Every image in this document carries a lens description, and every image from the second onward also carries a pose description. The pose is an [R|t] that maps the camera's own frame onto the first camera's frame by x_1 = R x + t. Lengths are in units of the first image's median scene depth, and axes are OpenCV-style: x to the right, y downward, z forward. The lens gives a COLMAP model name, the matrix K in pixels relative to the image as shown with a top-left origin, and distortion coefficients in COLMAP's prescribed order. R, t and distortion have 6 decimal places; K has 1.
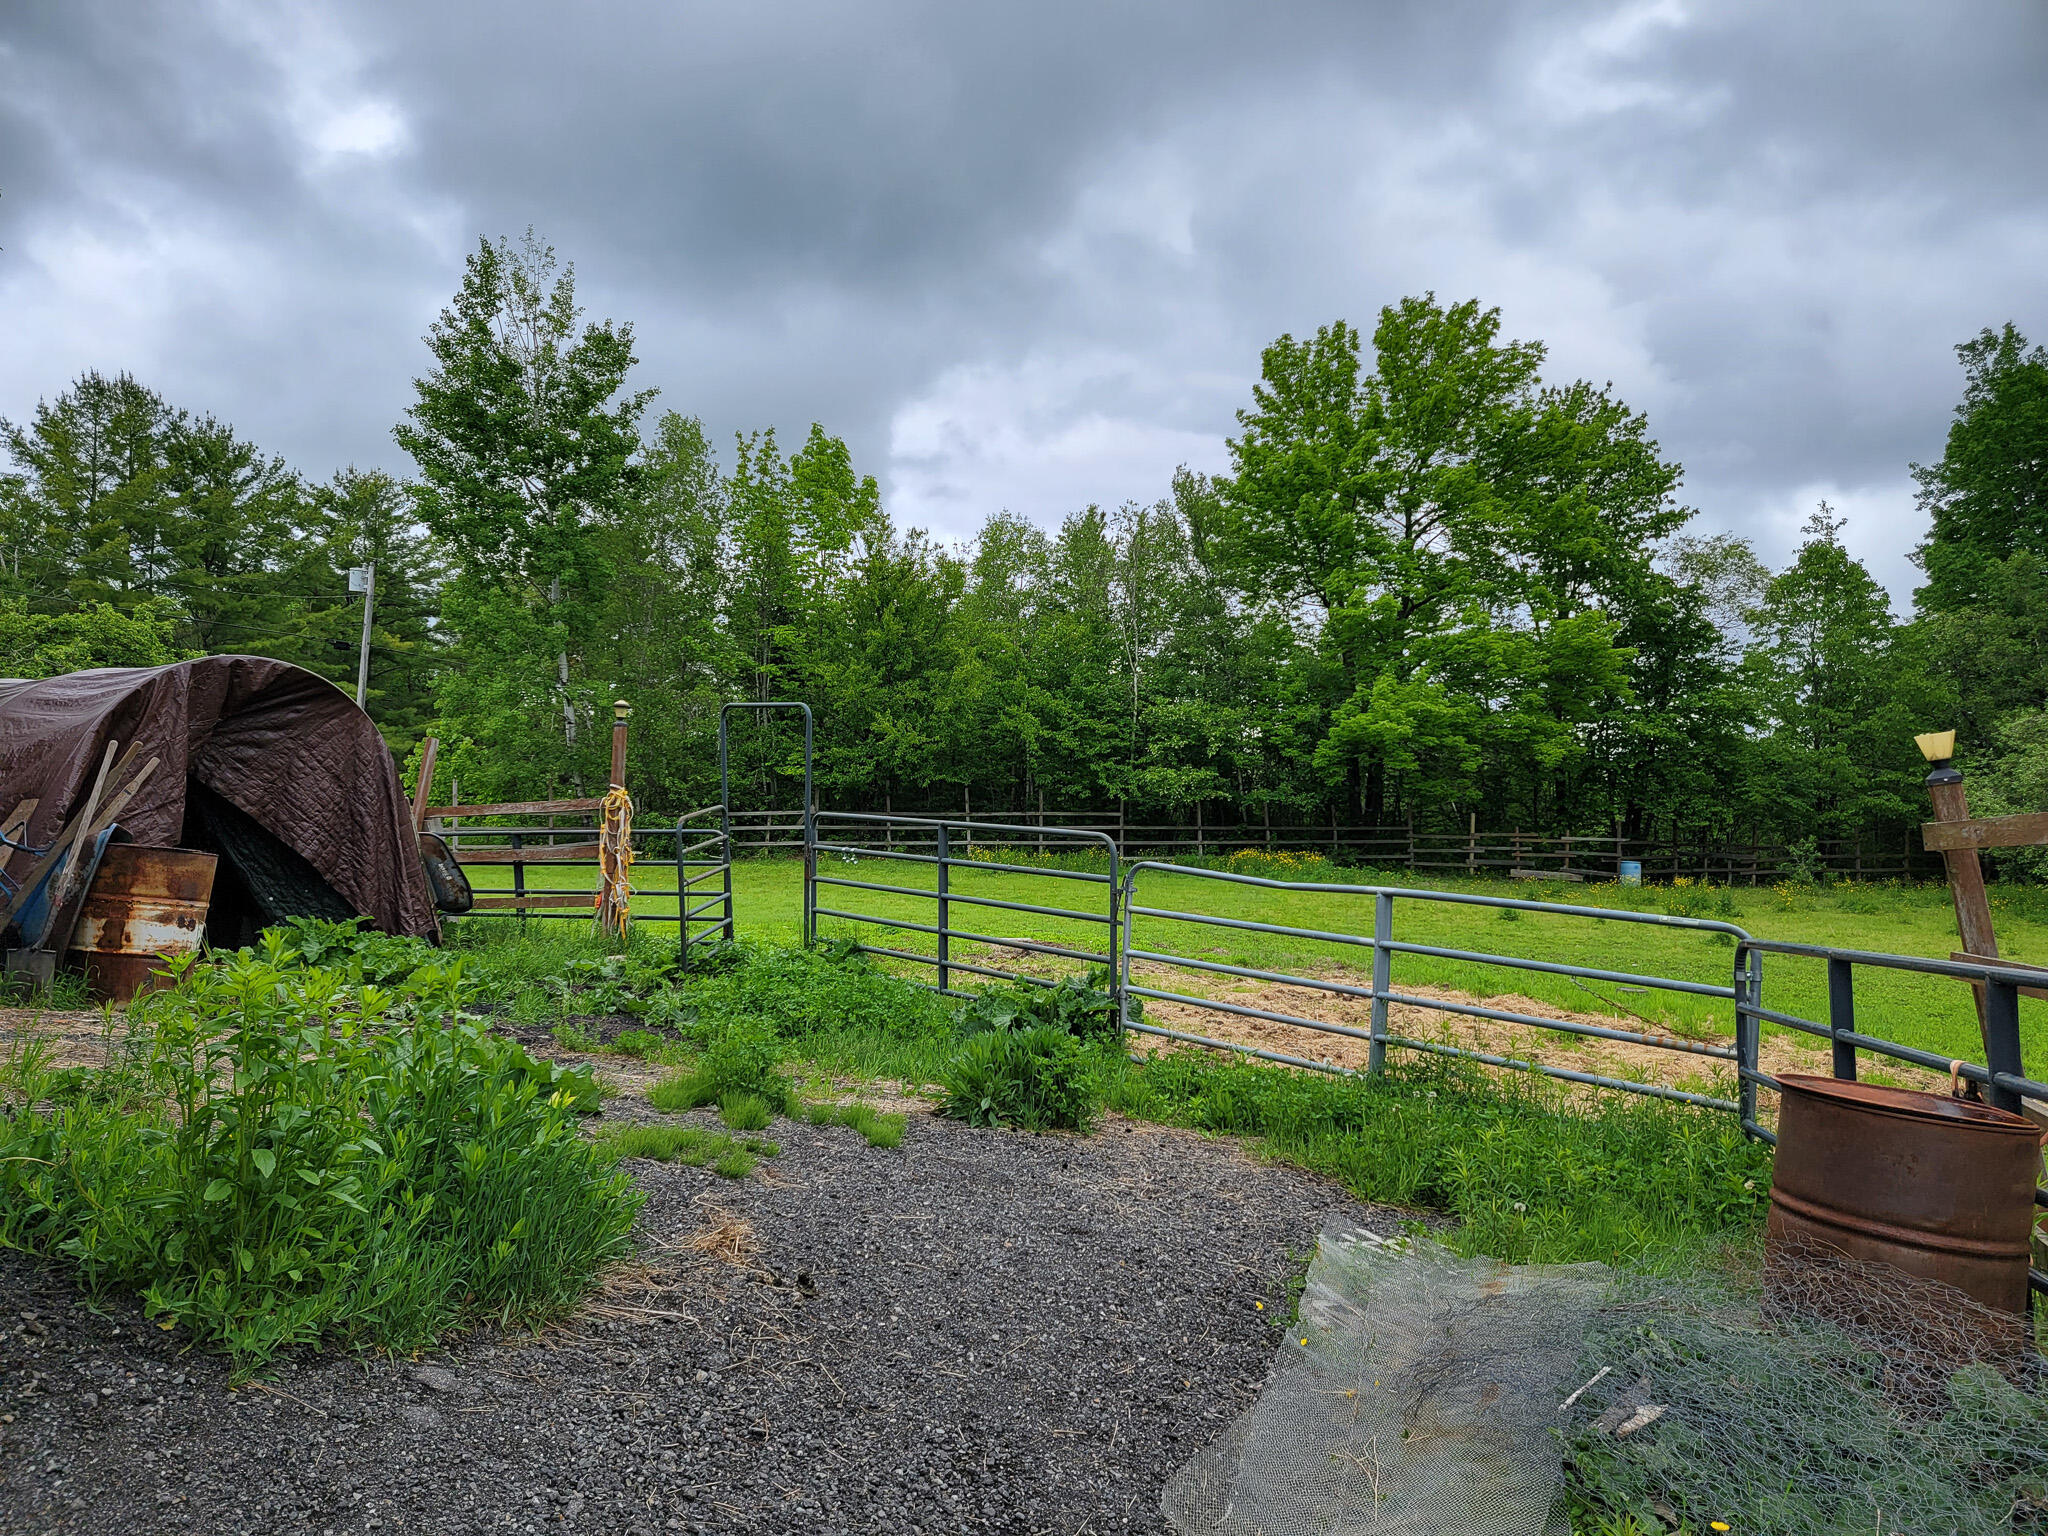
lens RADIAL K [[1386.5, 0, 1011.7], [0, 1386.5, 789.0], [0, 0, 1]] dist [0.093396, -0.075610]
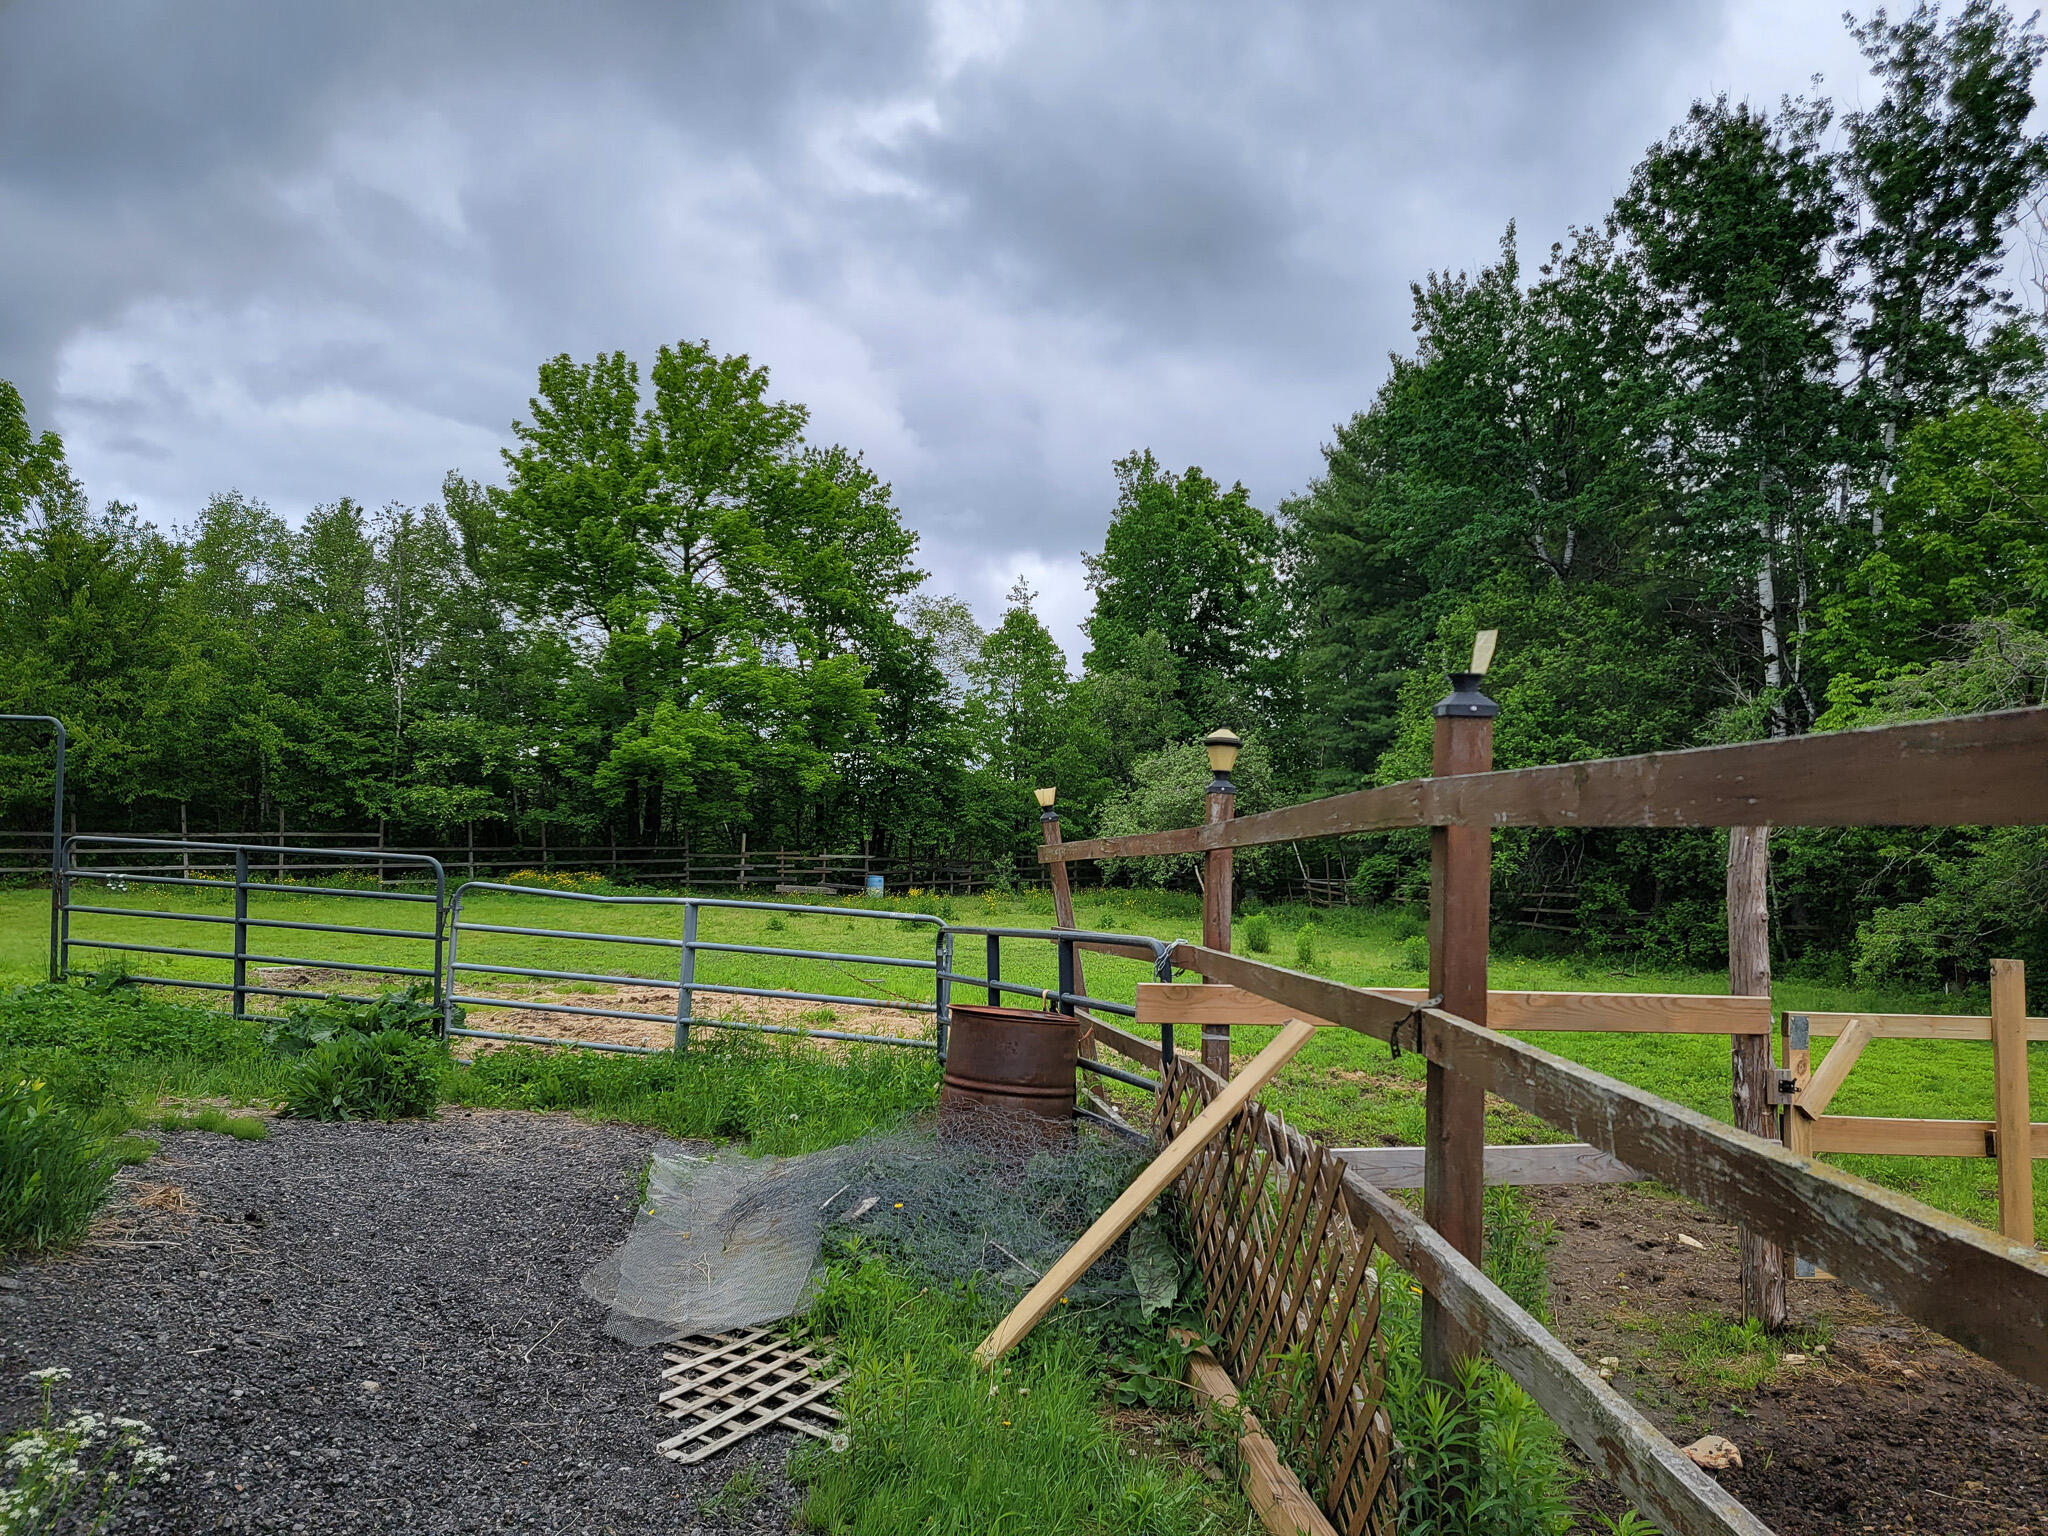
lens RADIAL K [[1386.5, 0, 1011.7], [0, 1386.5, 789.0], [0, 0, 1]] dist [0.093396, -0.075610]
pose [[0.872391, 0.017063, 0.488511, -0.013499], [-0.010276, 0.999810, -0.016570, -0.001259], [-0.488701, 0.009435, 0.872400, -0.032353]]
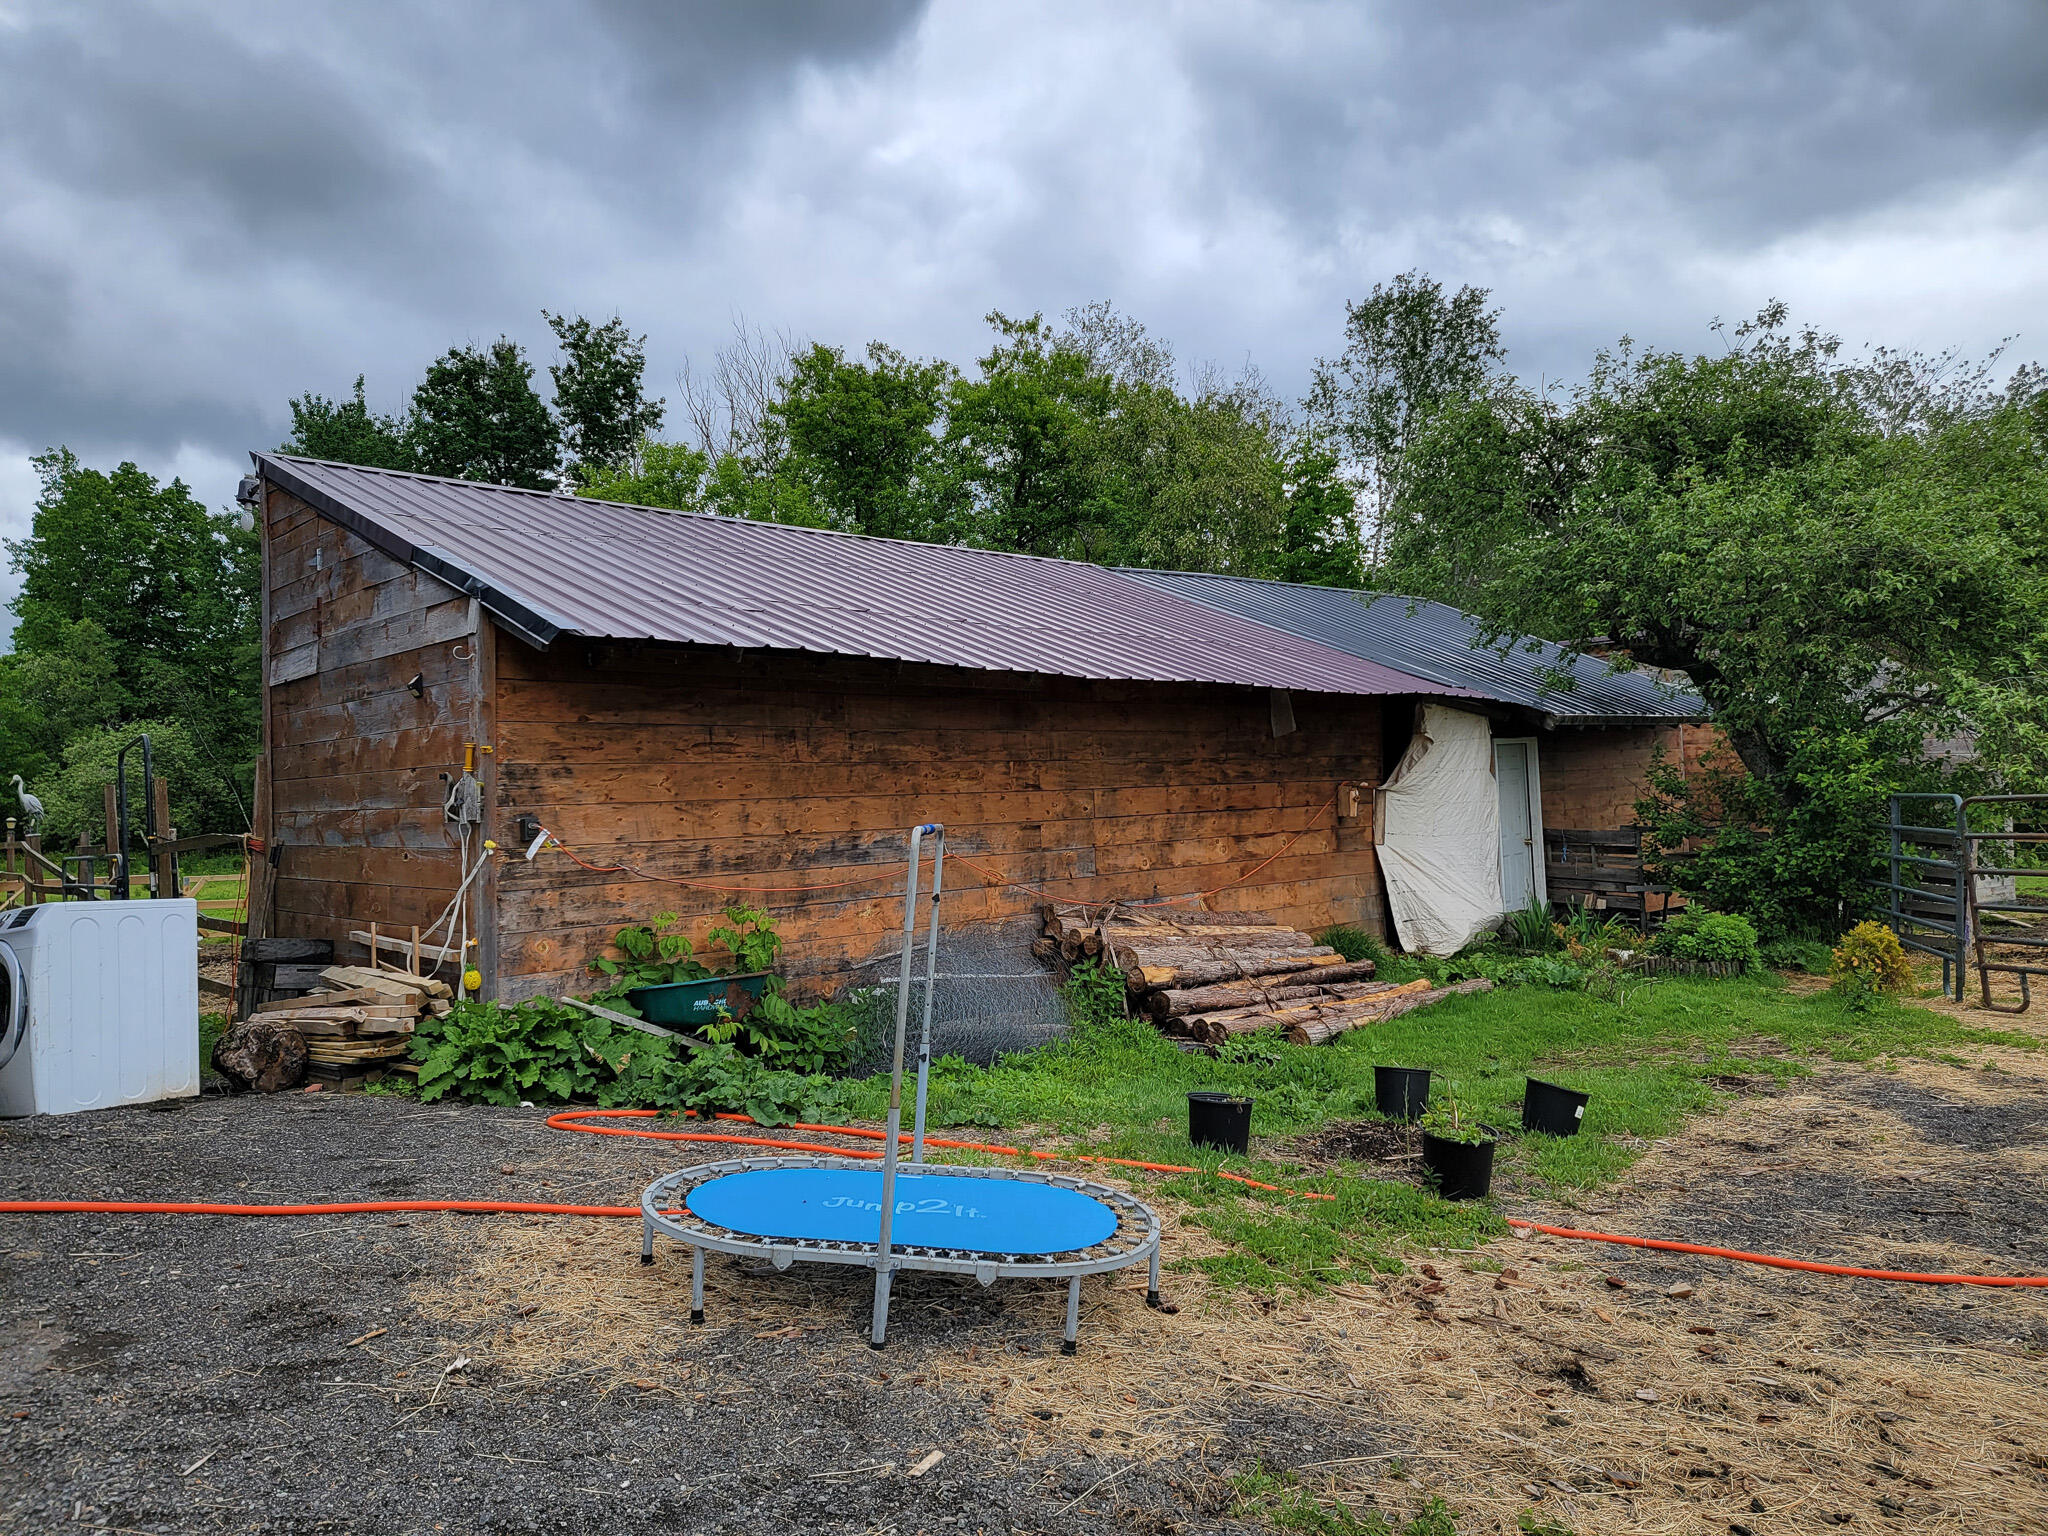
lens RADIAL K [[1386.5, 0, 1011.7], [0, 1386.5, 789.0], [0, 0, 1]] dist [0.093396, -0.075610]
pose [[0.388698, -0.024196, 0.921047, -0.253414], [0.013975, 0.999695, 0.020364, -0.010970], [-0.921259, 0.004956, 0.388918, -0.415798]]
